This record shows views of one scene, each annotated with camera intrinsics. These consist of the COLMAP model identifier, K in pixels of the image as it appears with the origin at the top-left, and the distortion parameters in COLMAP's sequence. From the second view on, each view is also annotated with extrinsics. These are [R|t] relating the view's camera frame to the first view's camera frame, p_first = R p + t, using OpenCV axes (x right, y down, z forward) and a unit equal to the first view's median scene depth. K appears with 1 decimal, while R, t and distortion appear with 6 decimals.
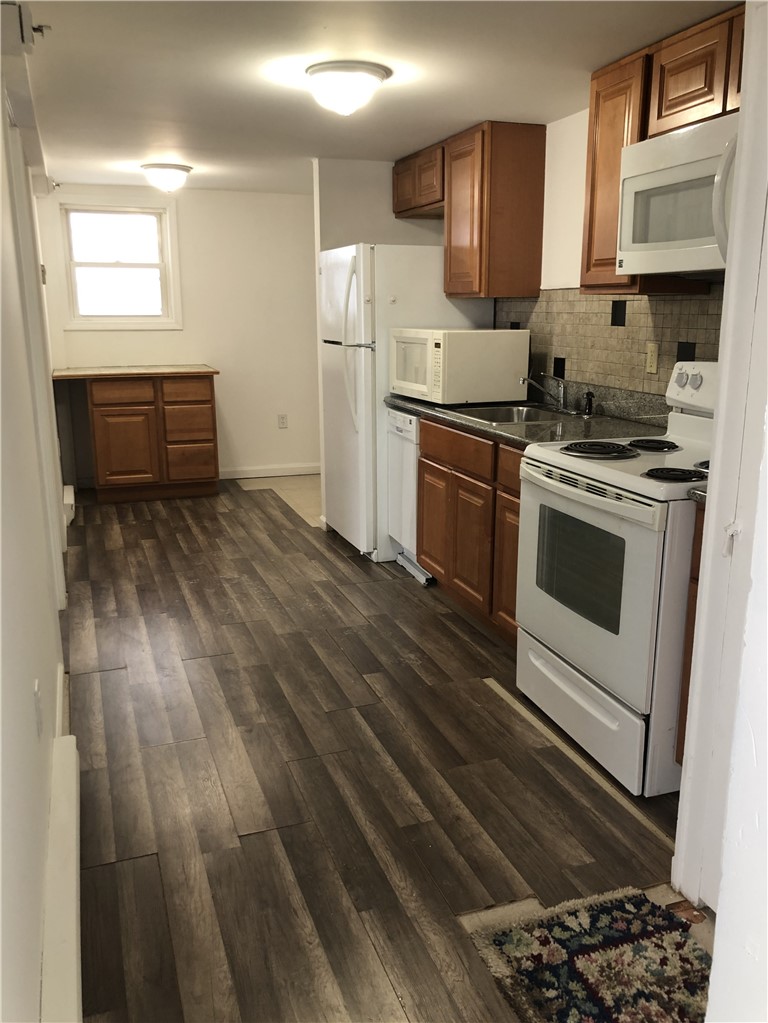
lens RADIAL K [[877.3, 0, 389.0], [0, 877.3, 515.0], [0, 0, 1]] dist [0.045097, -0.015552]
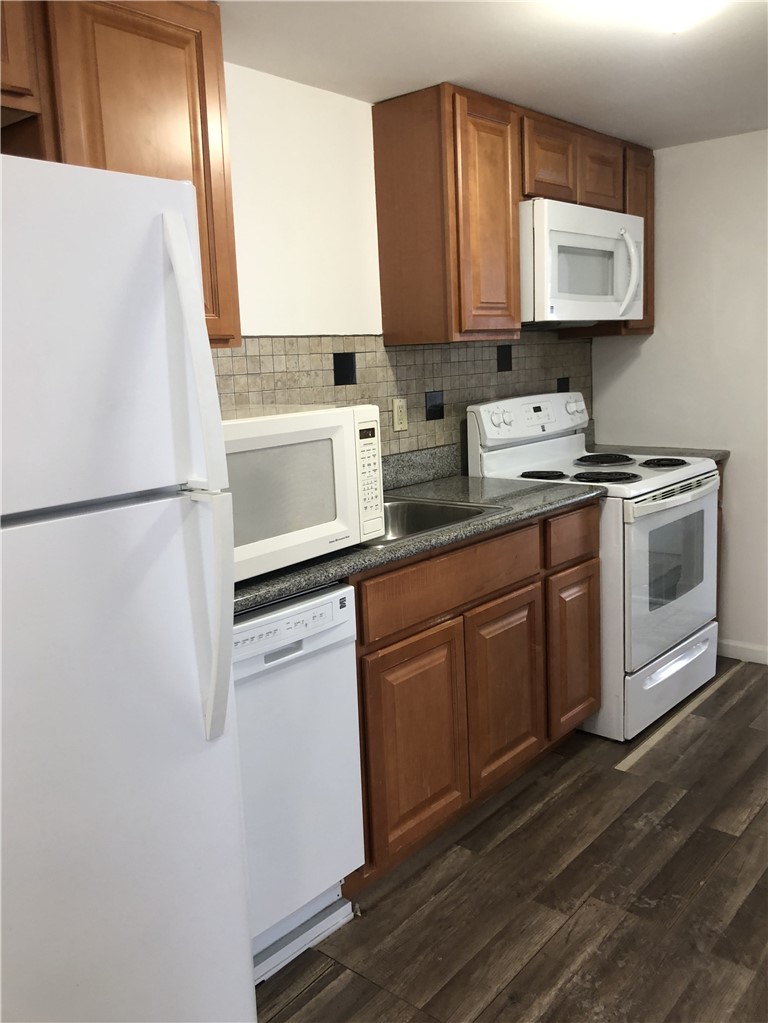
lens RADIAL K [[877.3, 0, 388.0], [0, 877.3, 502.1], [0, 0, 1]] dist [0.045097, -0.015552]
pose [[-0.513403, -0.117619, 0.850049, -0.446435], [0.243516, 0.929875, 0.275740, -0.329449], [-0.822871, 0.348566, -0.448759, 1.380796]]
